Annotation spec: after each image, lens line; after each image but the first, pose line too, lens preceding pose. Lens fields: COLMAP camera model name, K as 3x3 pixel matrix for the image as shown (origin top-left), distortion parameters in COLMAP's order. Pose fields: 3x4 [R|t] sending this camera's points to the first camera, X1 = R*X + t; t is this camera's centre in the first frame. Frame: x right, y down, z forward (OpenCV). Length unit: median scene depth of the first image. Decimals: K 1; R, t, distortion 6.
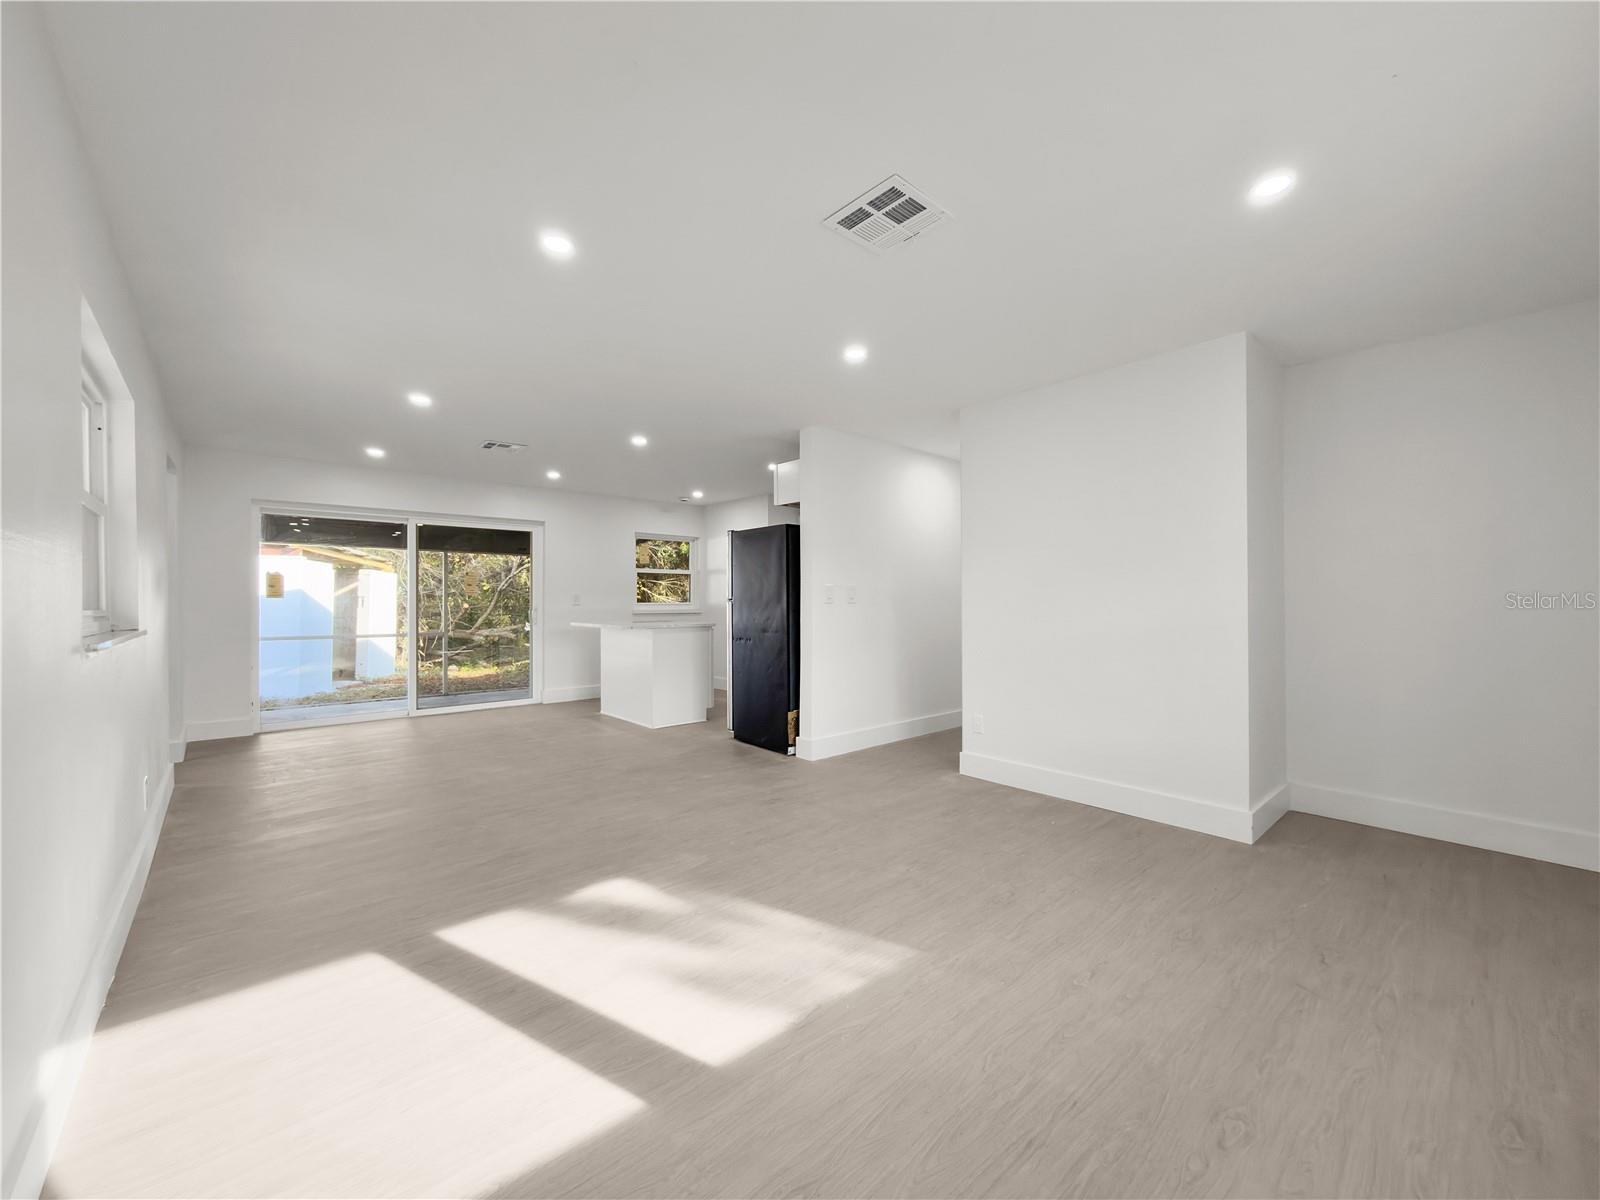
lens RADIAL K [[639.4, 0, 801.2], [0, 639.4, 601.4], [0, 0, 1]] dist [0.004360, -0.000794]
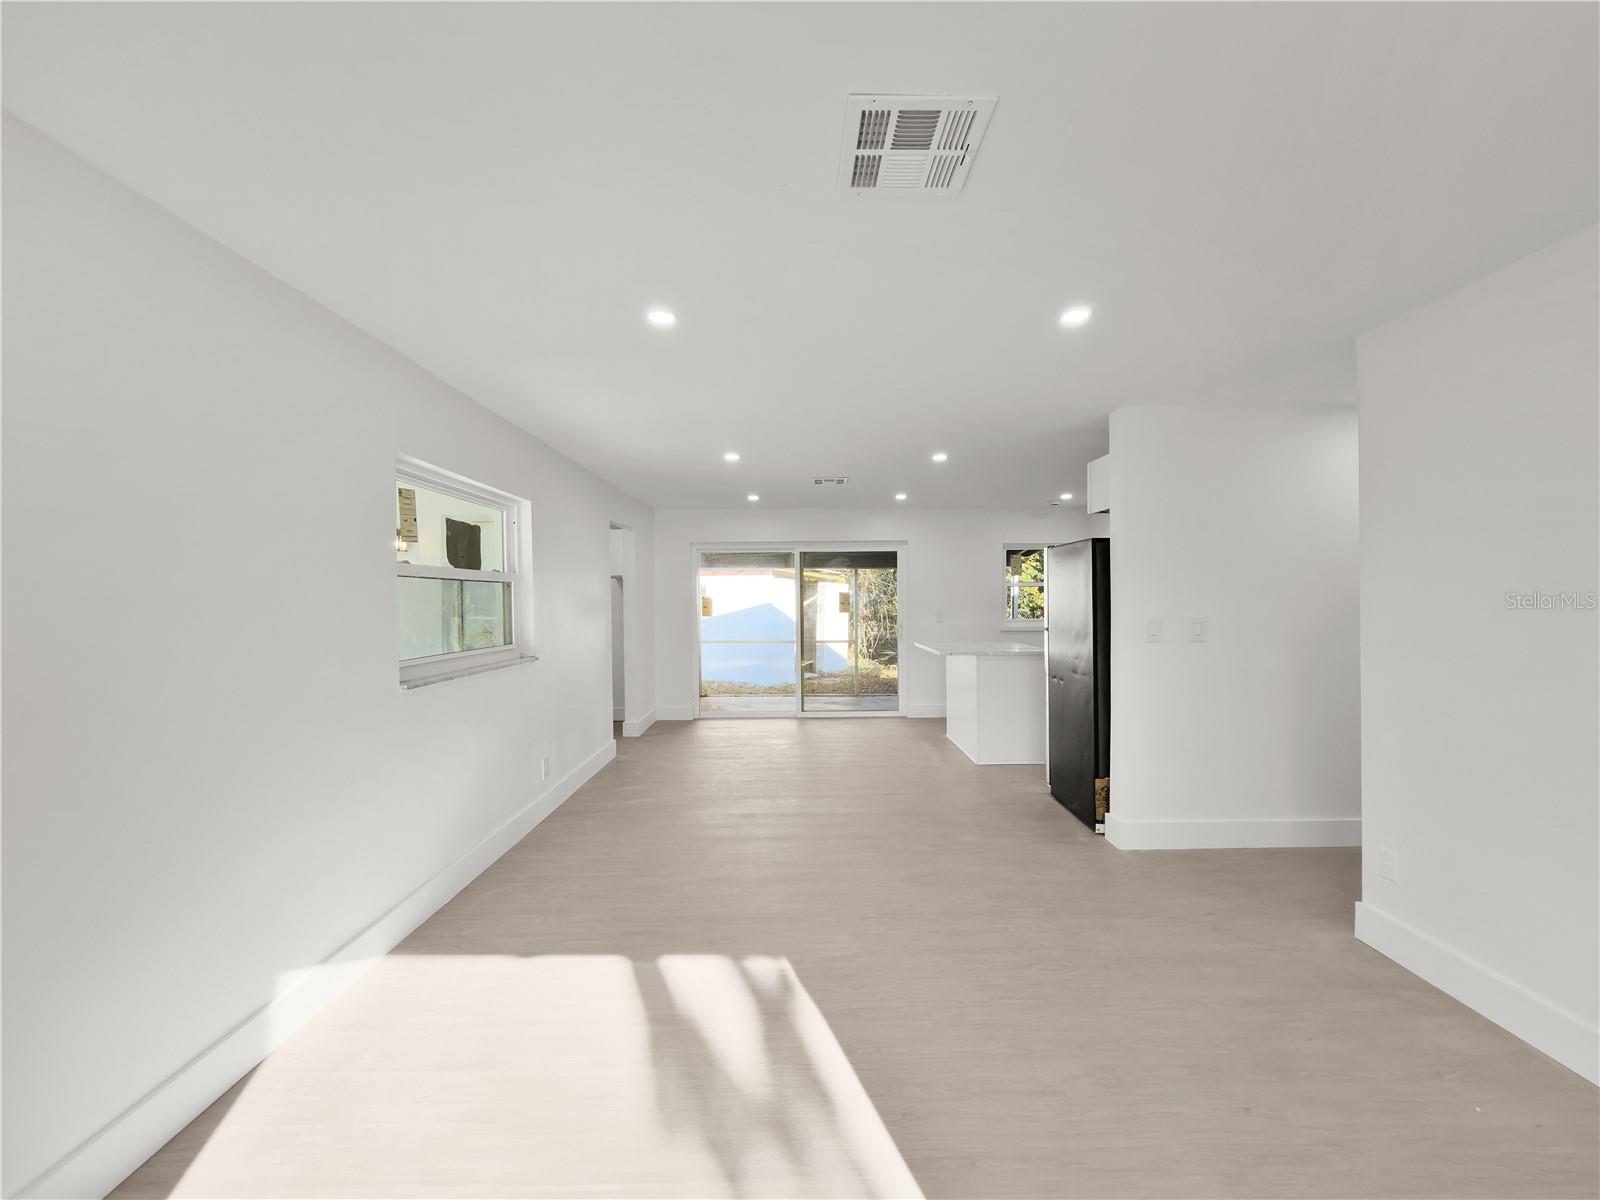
lens RADIAL K [[639.4, 0, 804.0], [0, 639.4, 602.5], [0, 0, 1]] dist [0.004360, -0.000794]
pose [[0.754613, -0.001037, -0.656169, 0.186763], [0.006145, 0.999966, 0.005487, -0.040462], [0.656141, -0.008173, 0.754594, 0.146368]]
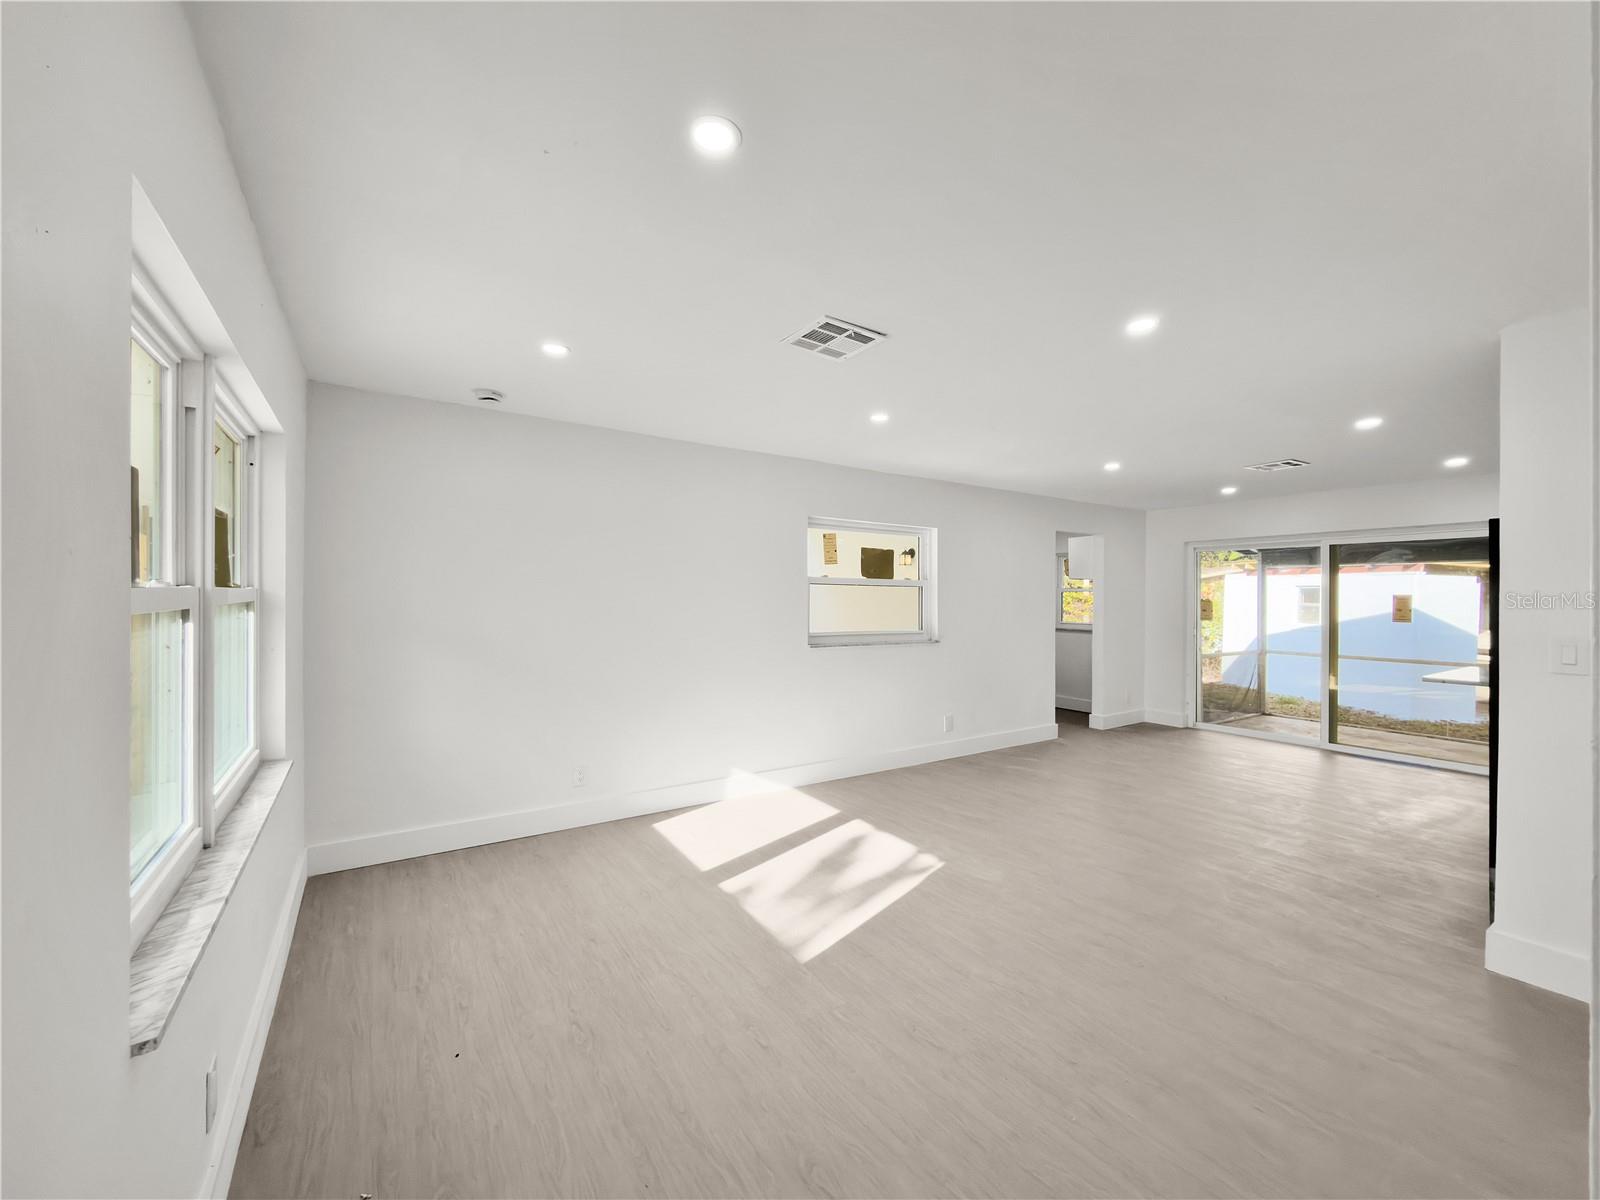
lens RADIAL K [[639.4, 0, 801.0], [0, 639.4, 601.8], [0, 0, 1]] dist [0.004360, -0.000794]
pose [[-0.136847, 0.004175, -0.990583, 0.492982], [-0.009027, 0.999944, 0.005461, -0.040835], [0.990551, 0.009689, -0.136802, 0.408165]]
